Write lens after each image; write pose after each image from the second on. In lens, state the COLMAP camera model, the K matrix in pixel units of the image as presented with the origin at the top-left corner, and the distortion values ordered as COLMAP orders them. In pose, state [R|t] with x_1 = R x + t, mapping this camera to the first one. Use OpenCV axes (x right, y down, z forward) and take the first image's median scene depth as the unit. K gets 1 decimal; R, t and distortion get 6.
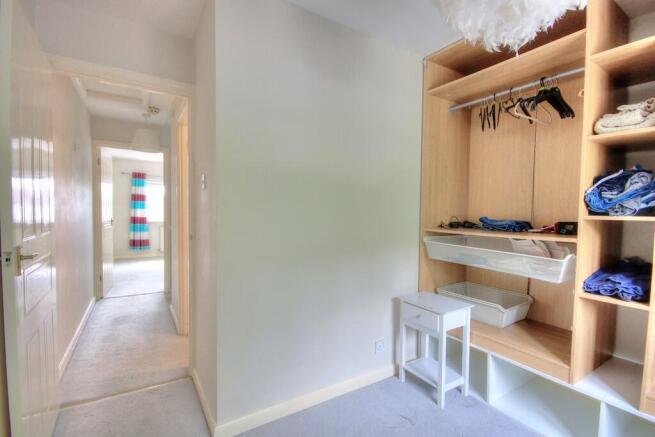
lens RADIAL K [[308.6, 0, 328.7], [0, 308.6, 225.2], [0, 0, 1]] dist [-0.002329, -0.000541]
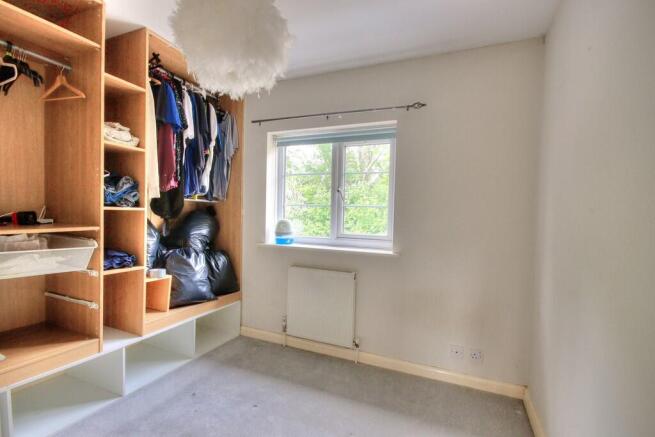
lens RADIAL K [[308.6, 0, 328.7], [0, 308.6, 225.2], [0, 0, 1]] dist [-0.002329, -0.000541]
pose [[-0.564418, -0.058783, 0.823394, -0.251615], [0.002003, 0.997361, 0.072576, -0.017180], [-0.825487, 0.042612, -0.562810, 0.372870]]
